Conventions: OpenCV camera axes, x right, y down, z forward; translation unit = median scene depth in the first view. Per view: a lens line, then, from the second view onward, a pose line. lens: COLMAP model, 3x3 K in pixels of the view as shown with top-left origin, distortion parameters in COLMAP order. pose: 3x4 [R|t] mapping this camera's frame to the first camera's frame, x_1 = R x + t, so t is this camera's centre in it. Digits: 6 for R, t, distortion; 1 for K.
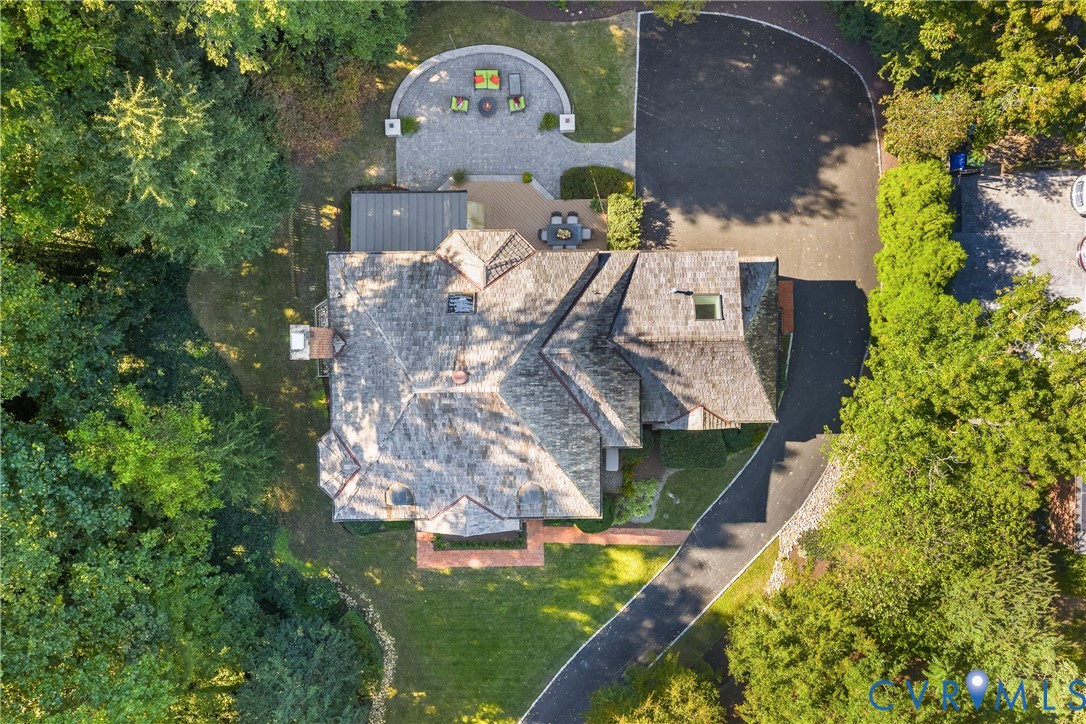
lens RADIAL K [[898.2, 0, 542.2], [0, 898.2, 401.9], [0, 0, 1]] dist [-0.004075, -0.002705]
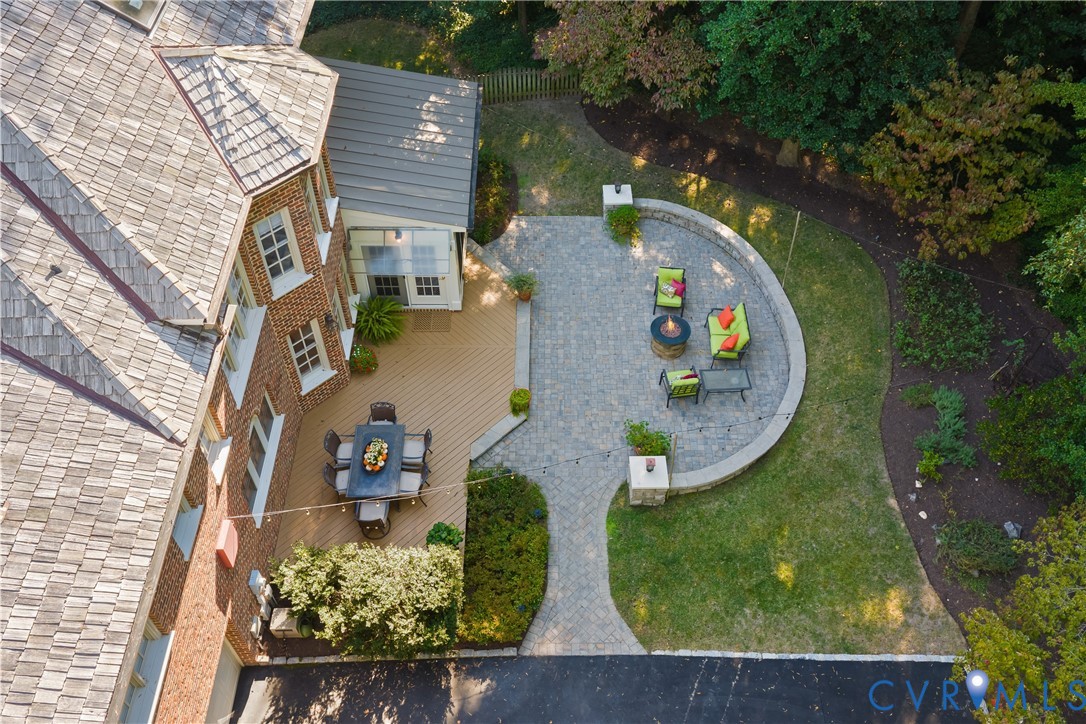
lens RADIAL K [[886.9, 0, 543.0], [0, 886.9, 362.0], [0, 0, 1]] dist [-0.002056, -0.003234]
pose [[-0.006110, 0.772760, -0.634669, 0.244526], [-0.997877, -0.045866, -0.046240, -0.242133], [-0.064843, 0.633039, 0.771399, 0.659344]]
